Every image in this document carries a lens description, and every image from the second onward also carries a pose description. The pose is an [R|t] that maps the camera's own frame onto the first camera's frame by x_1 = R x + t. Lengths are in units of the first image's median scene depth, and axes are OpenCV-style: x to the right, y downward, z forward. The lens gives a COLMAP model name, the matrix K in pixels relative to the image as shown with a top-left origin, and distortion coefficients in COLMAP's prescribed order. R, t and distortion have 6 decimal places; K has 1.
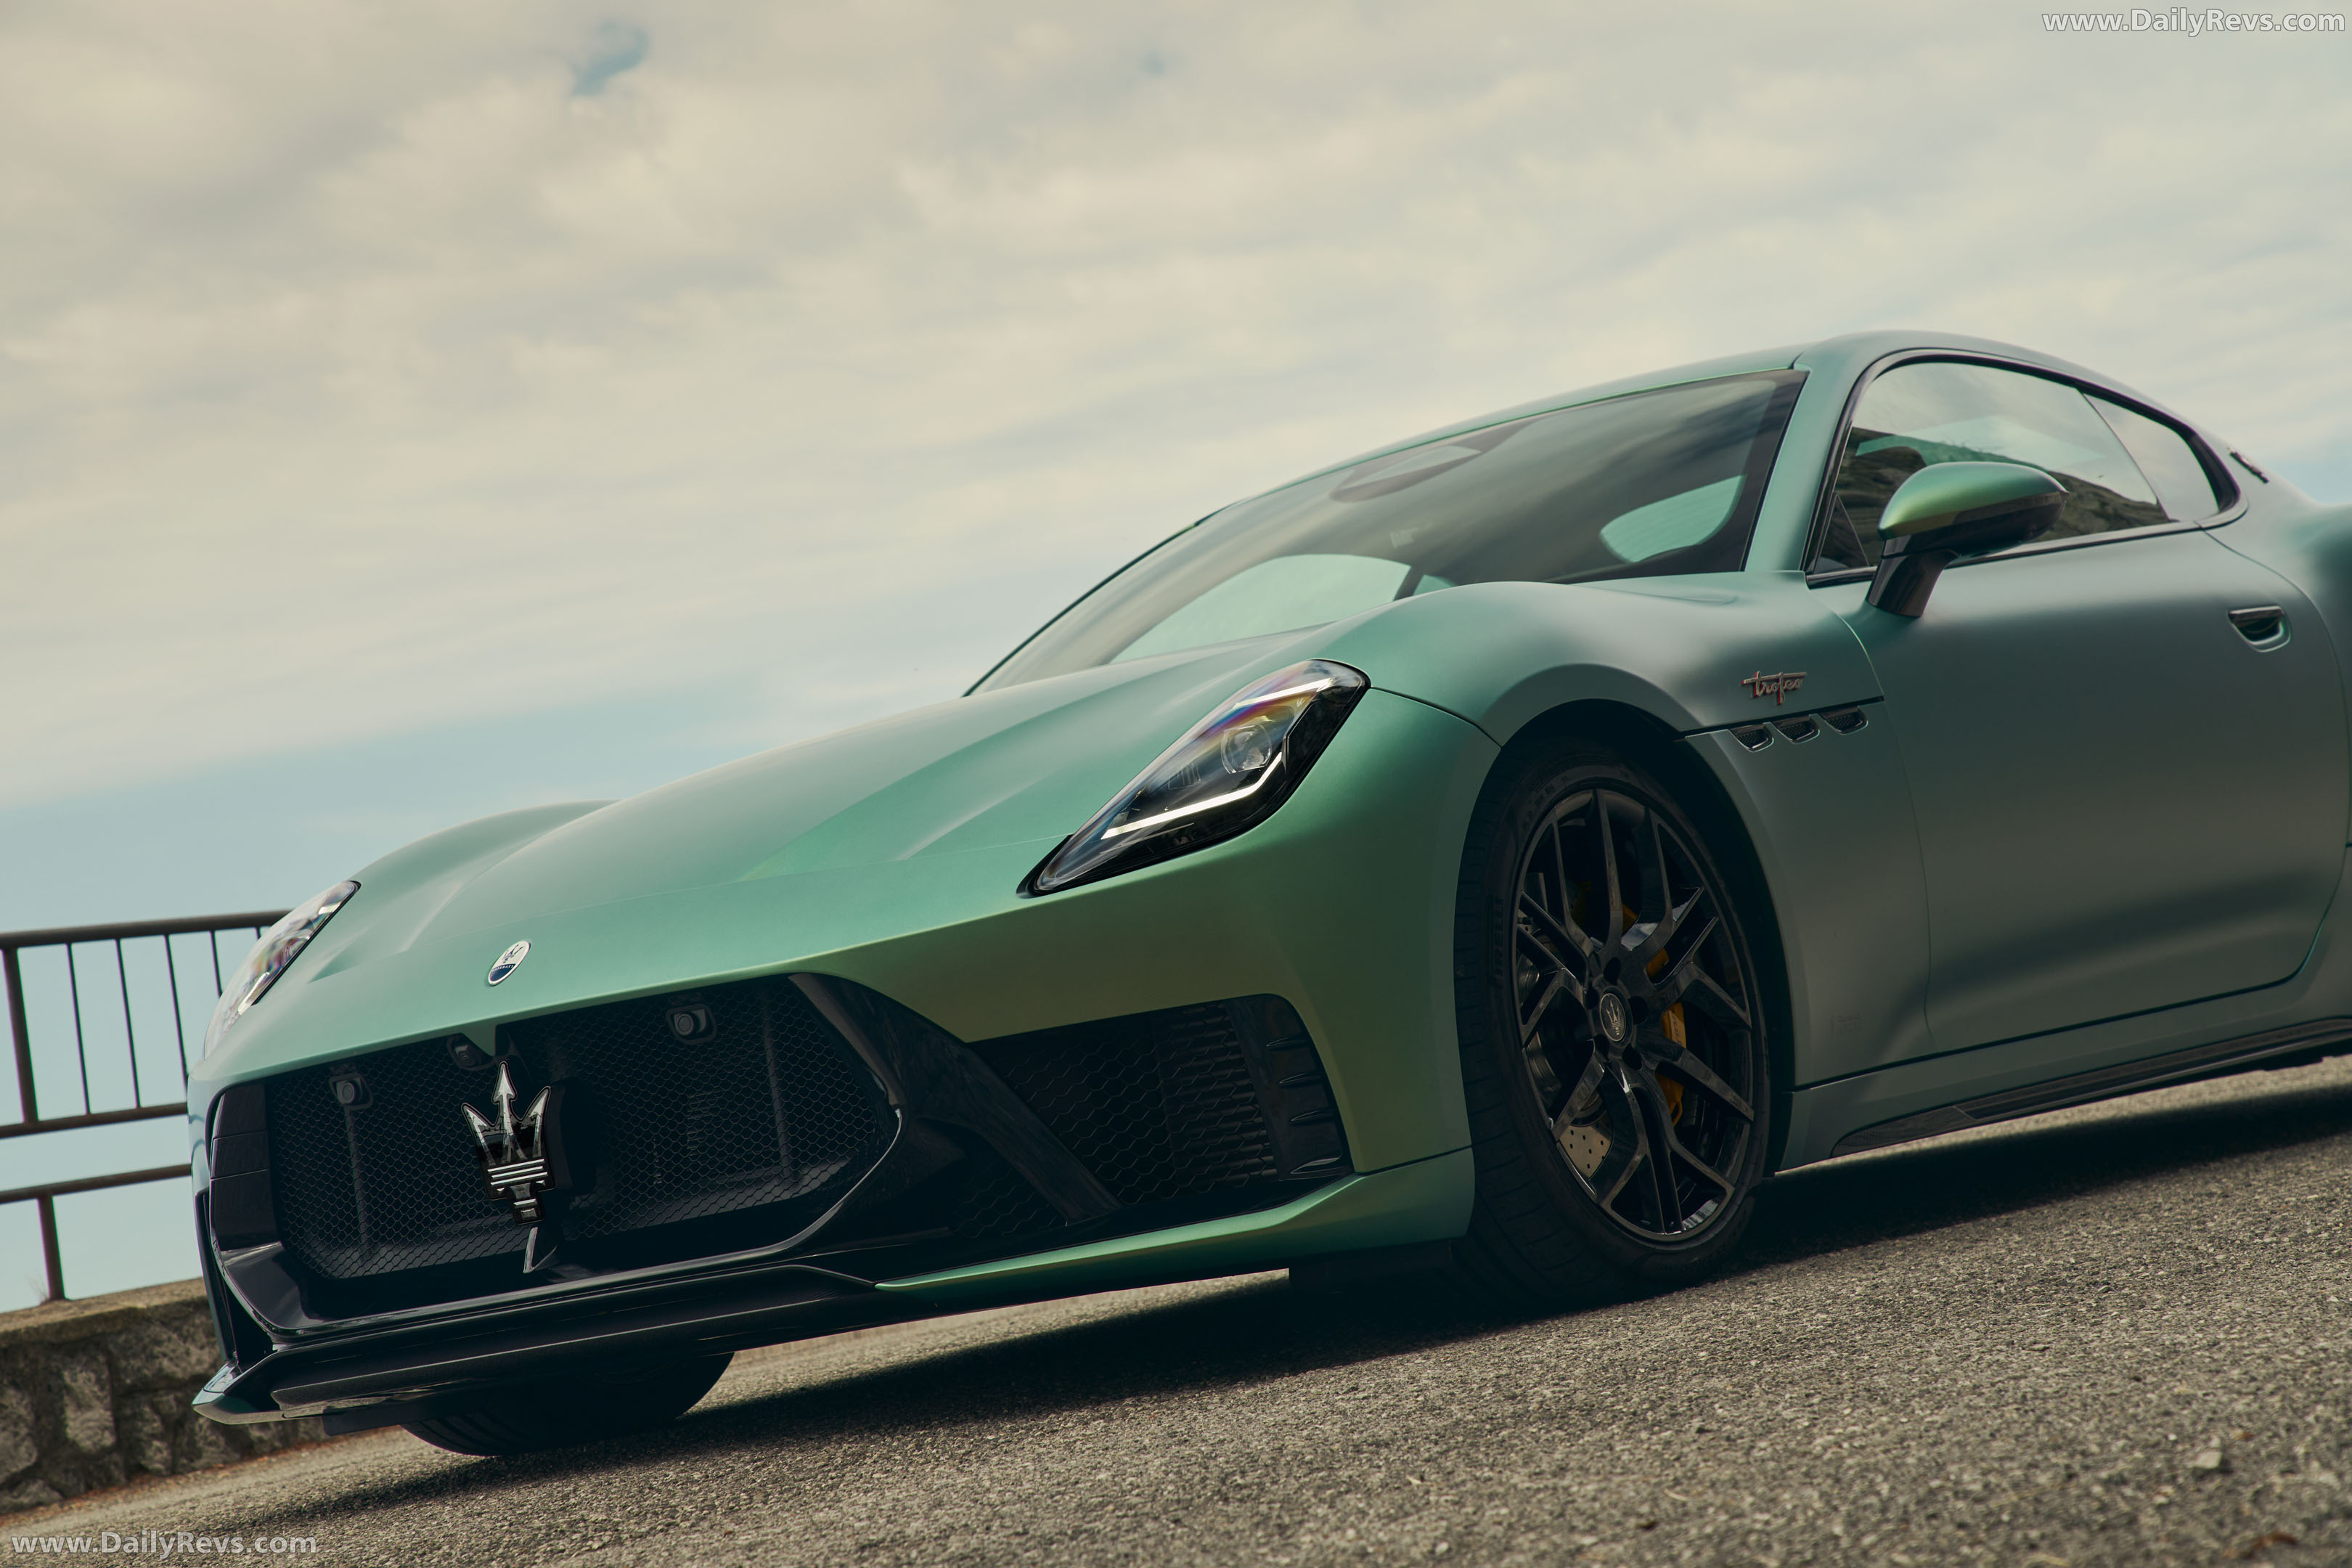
lens RADIAL K [[4927.3, 0, 1174.9], [0, 4927.3, 786.1], [0, 0, 1]] dist [0.047495, 0.000000]
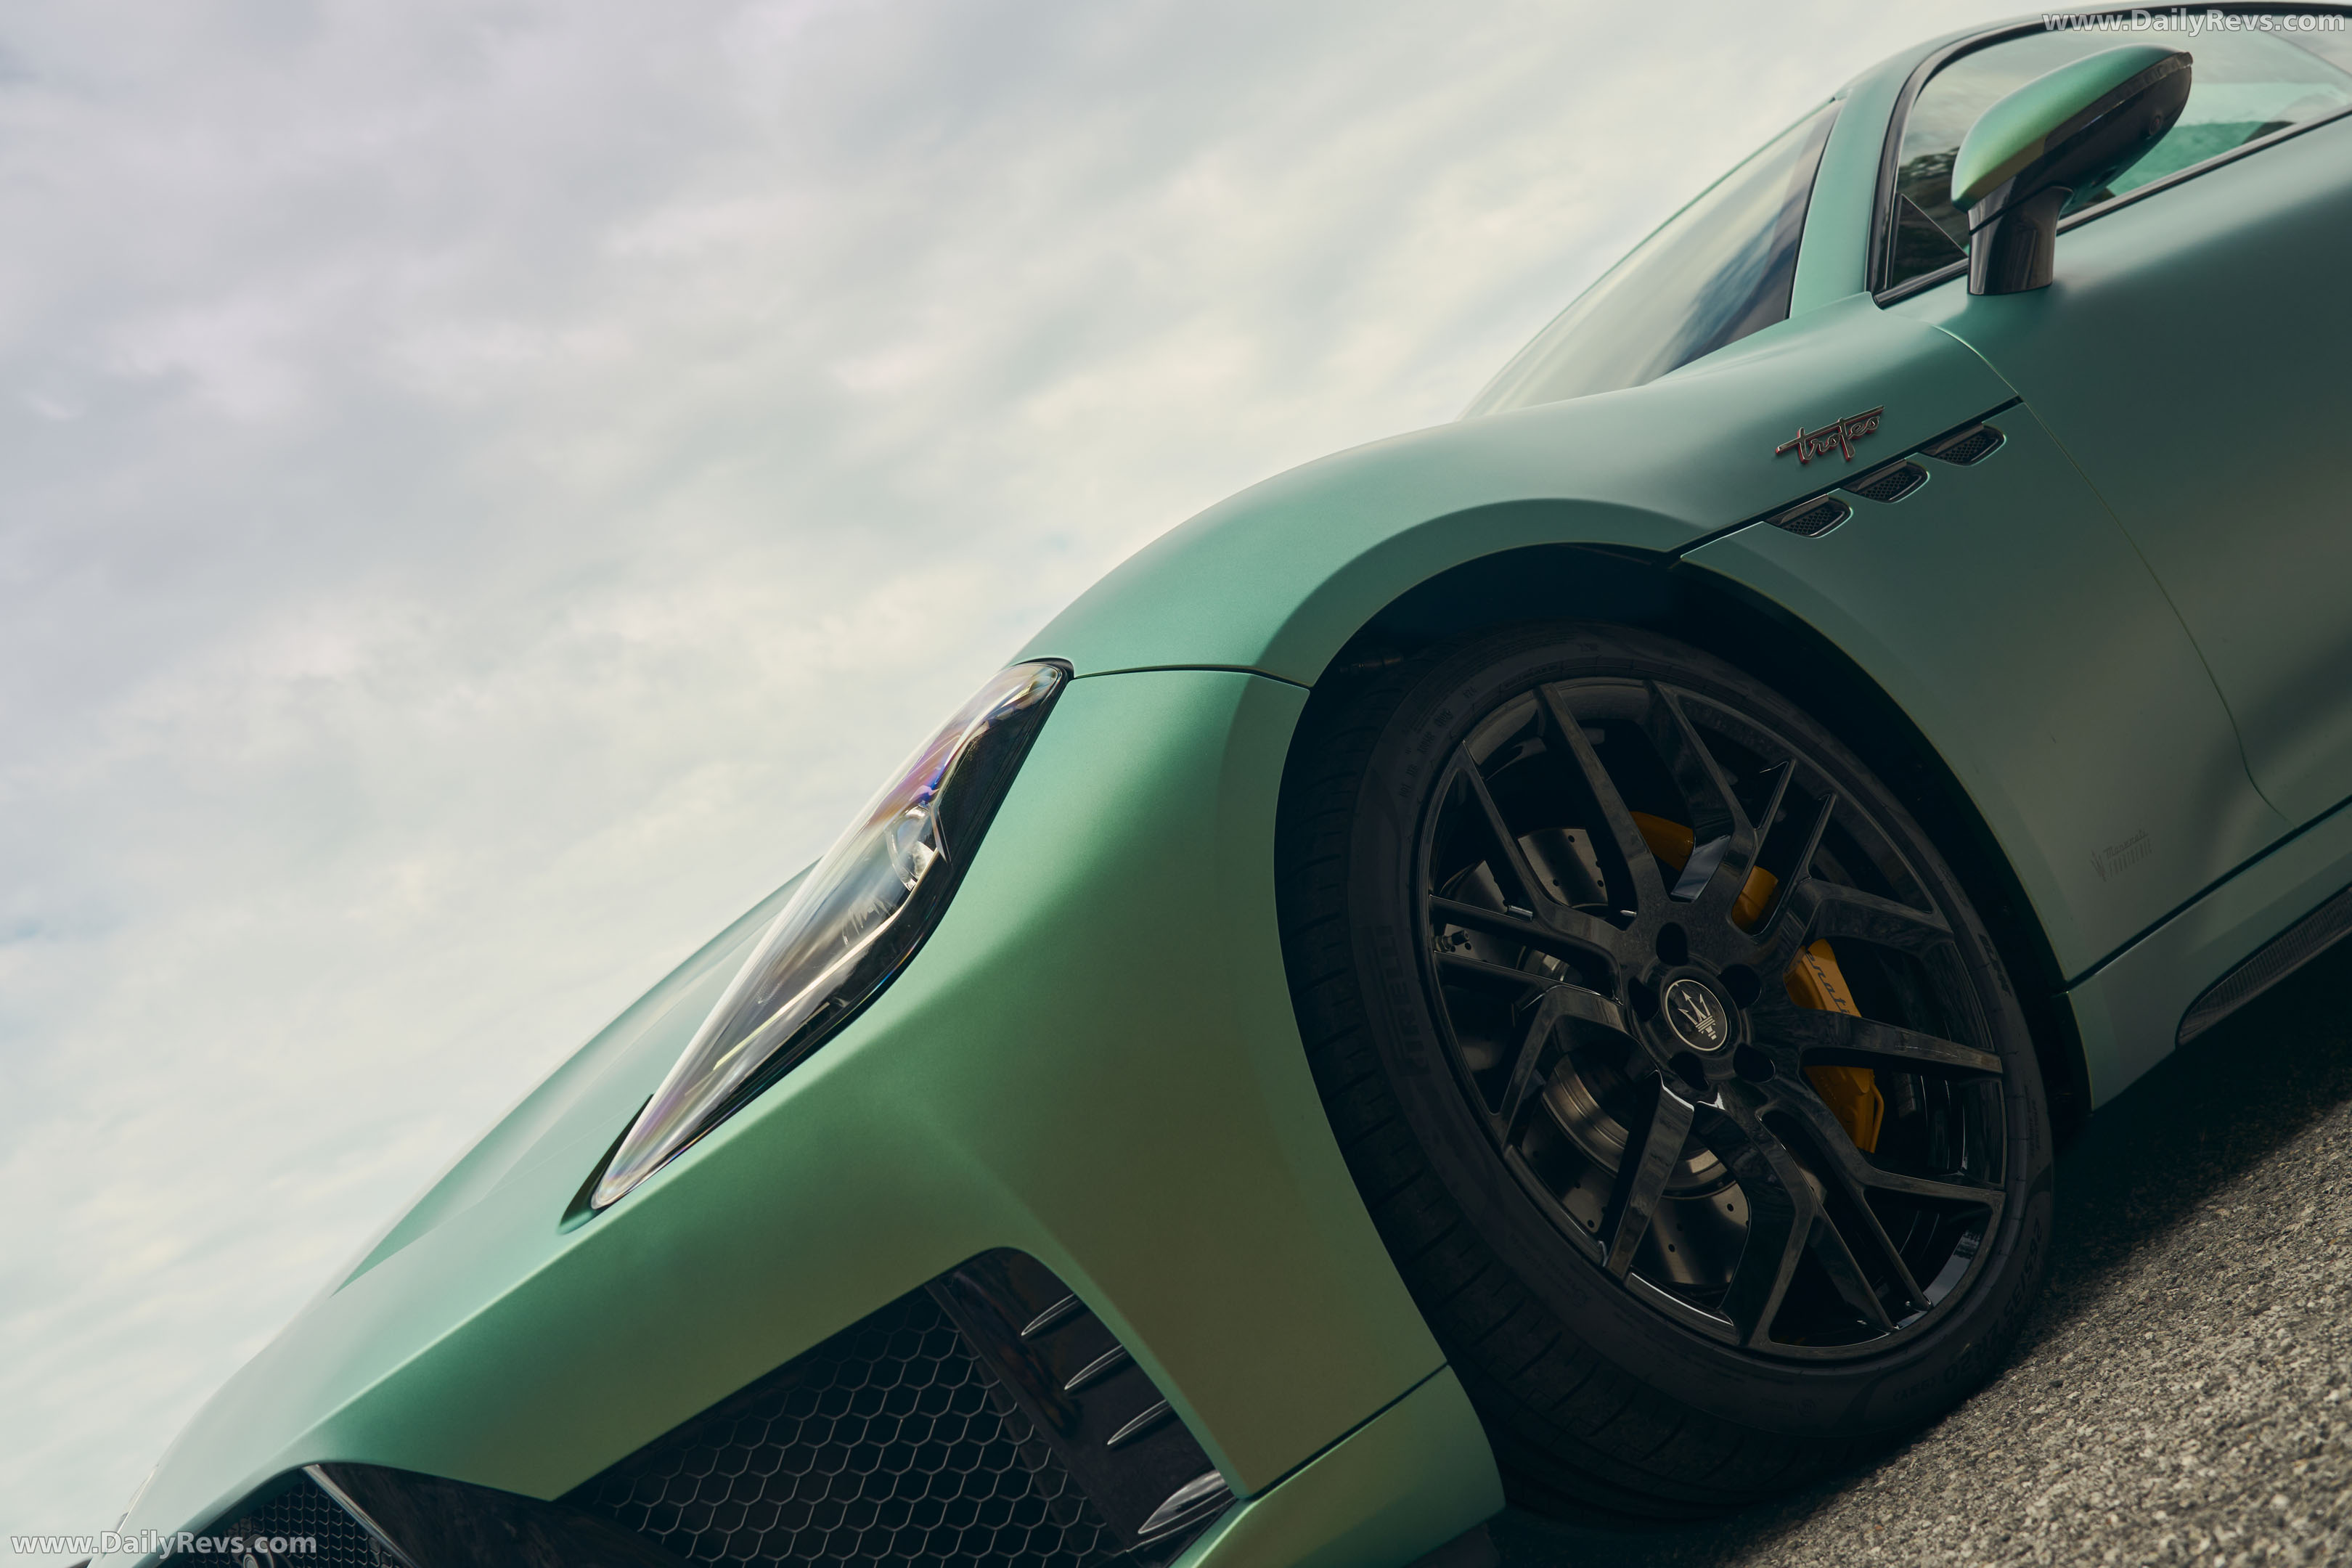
lens RADIAL K [[2796.8, 0, 1177.8], [0, 2796.8, 778.9], [0, 0, 1]] dist [0.016886, 0.000000]
pose [[0.896503, -0.363425, -0.253386, 0.127682], [0.357926, 0.931182, -0.069197, 0.019358], [0.261096, -0.028658, 0.964887, 0.625522]]
